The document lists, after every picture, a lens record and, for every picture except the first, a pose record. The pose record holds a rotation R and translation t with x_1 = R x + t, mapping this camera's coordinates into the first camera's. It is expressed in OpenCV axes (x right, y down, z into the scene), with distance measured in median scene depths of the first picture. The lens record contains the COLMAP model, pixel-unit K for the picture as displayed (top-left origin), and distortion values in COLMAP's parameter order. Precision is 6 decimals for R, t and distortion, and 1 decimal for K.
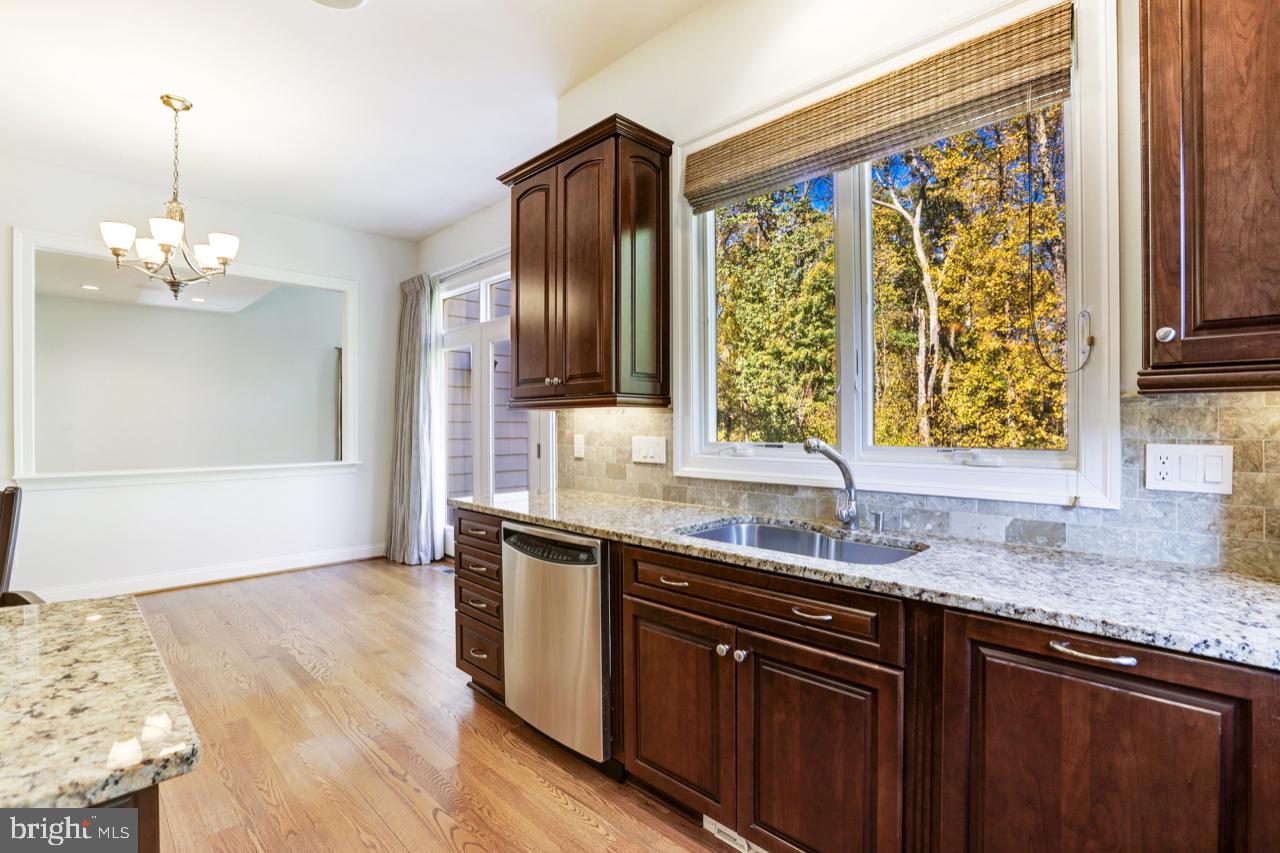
lens RADIAL K [[603.1, 0, 640.4], [0, 603.1, 423.5], [0, 0, 1]] dist [-0.037552, 0.011376]
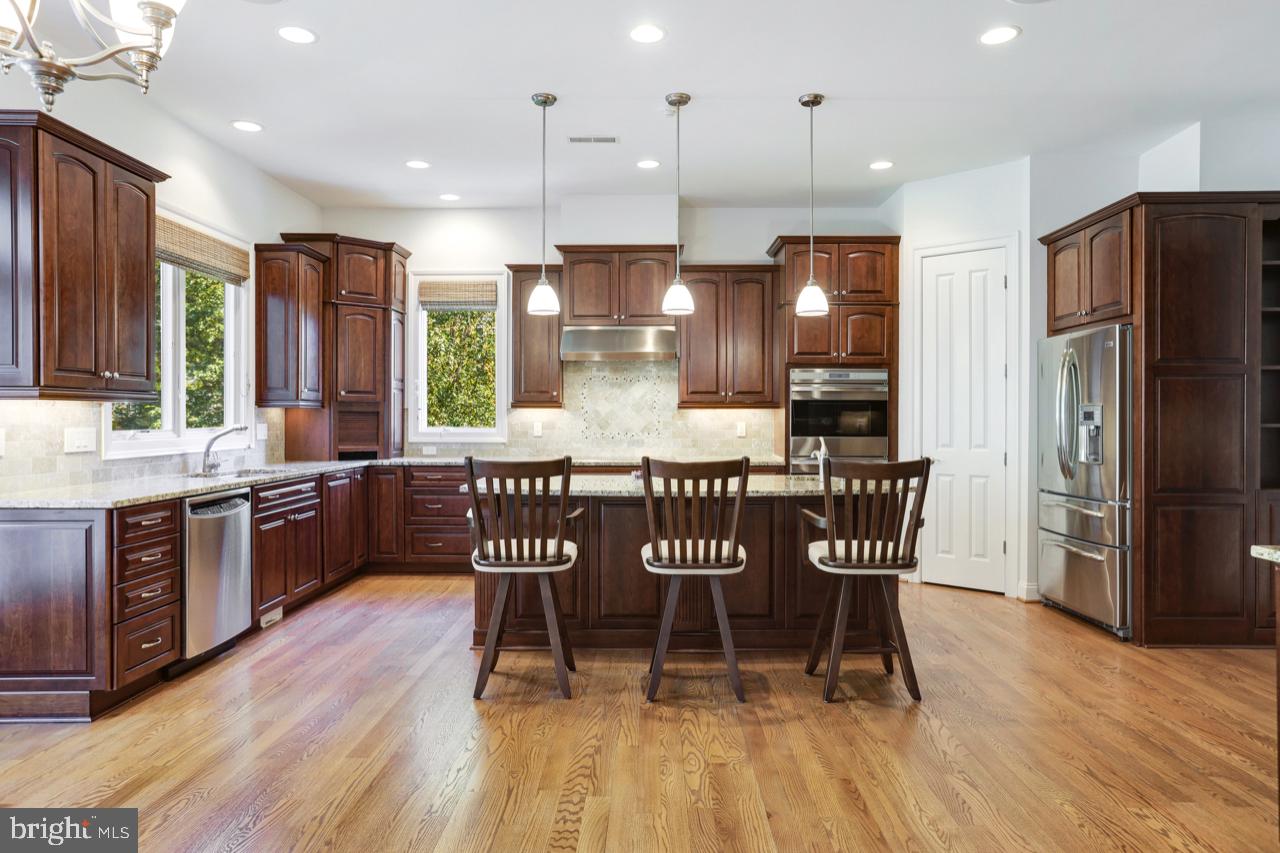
lens RADIAL K [[811.6, 0, 646.7], [0, 811.6, 418.6], [0, 0, 1]] dist [0.001644, 0.000472]
pose [[-0.697376, -0.001240, 0.716705, -1.877799], [0.000363, 0.999998, 0.002084, 0.001997], [-0.716706, 0.001714, -0.697374, 1.378668]]
